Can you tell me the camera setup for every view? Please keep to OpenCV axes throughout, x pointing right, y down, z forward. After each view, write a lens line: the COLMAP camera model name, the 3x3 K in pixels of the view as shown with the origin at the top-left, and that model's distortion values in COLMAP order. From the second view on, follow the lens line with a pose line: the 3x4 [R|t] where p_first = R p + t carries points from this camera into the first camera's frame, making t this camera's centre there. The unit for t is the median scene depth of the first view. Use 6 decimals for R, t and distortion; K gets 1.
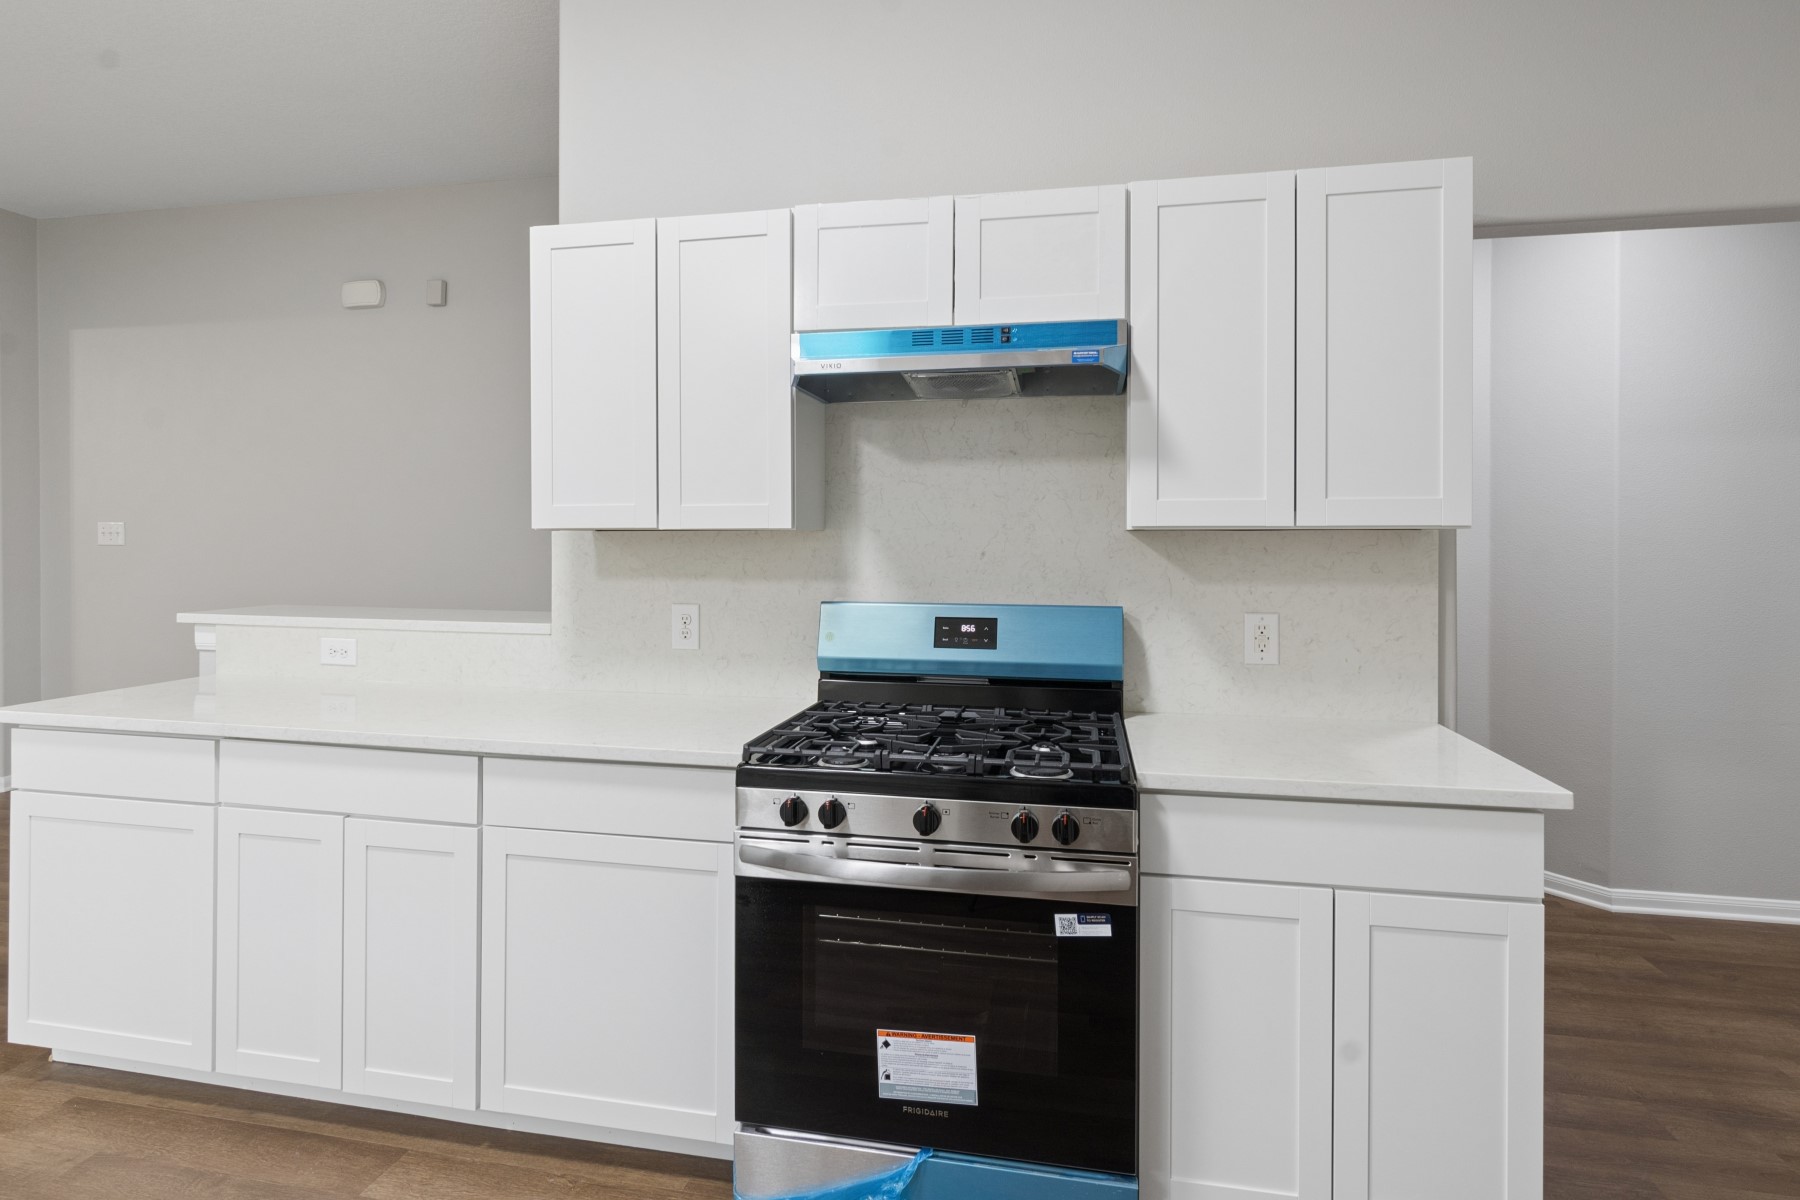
lens RADIAL K [[925.8, 0, 905.5], [0, 925.8, 544.7], [0, 0, 1]] dist [-0.006887, 0.003385]
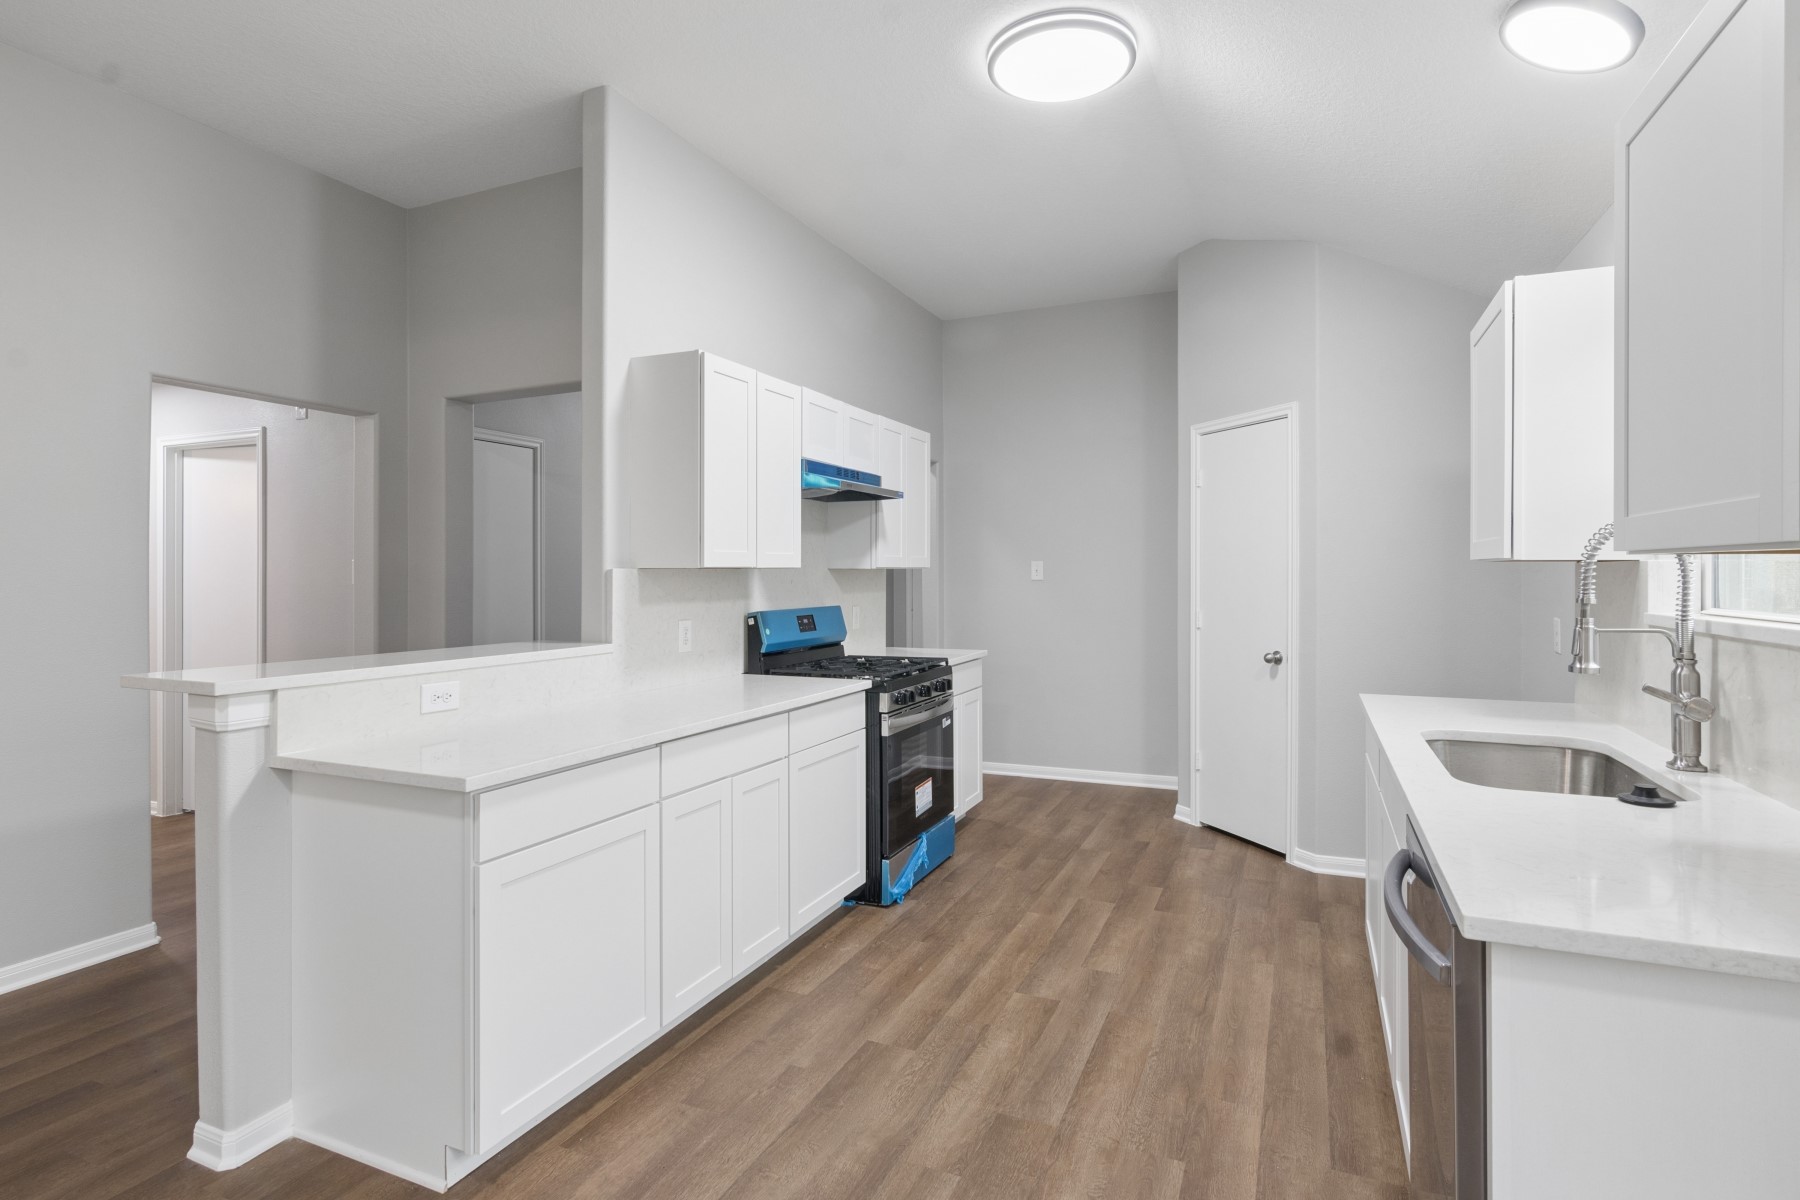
lens RADIAL K [[925.8, 0, 901.0], [0, 925.8, 589.9], [0, 0, 1]] dist [-0.006887, 0.003385]
pose [[0.207249, -0.020060, 0.978083, -1.620013], [0.012714, 0.999761, 0.017811, -0.003053], [-0.978206, 0.008744, 0.207454, 0.400836]]
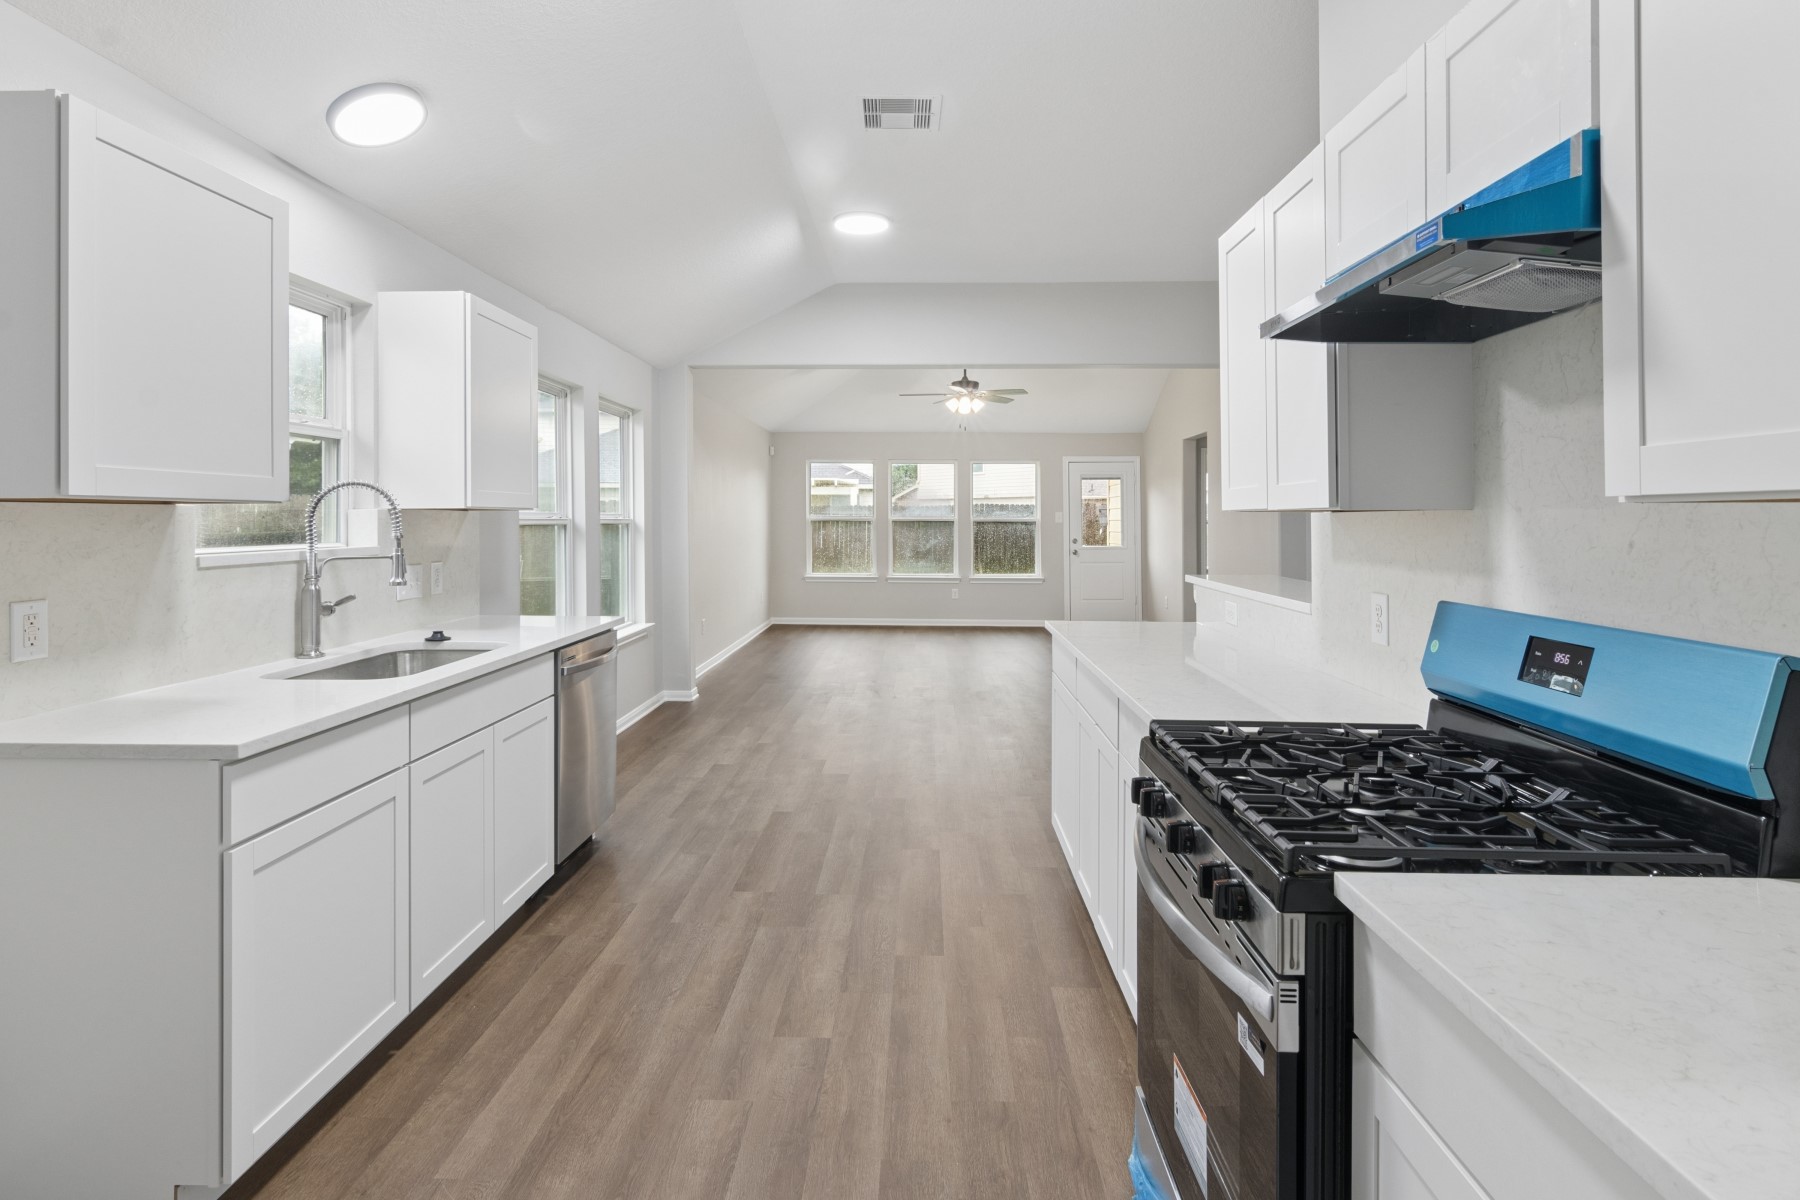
lens RADIAL K [[925.8, 0, 901.6], [0, 925.8, 512.2], [0, 0, 1]] dist [-0.006887, 0.003385]
pose [[0.178228, -0.007087, -0.983964, 0.584802], [-0.011859, 0.999886, -0.009350, -0.000480], [0.983918, 0.013336, 0.178124, 0.403152]]
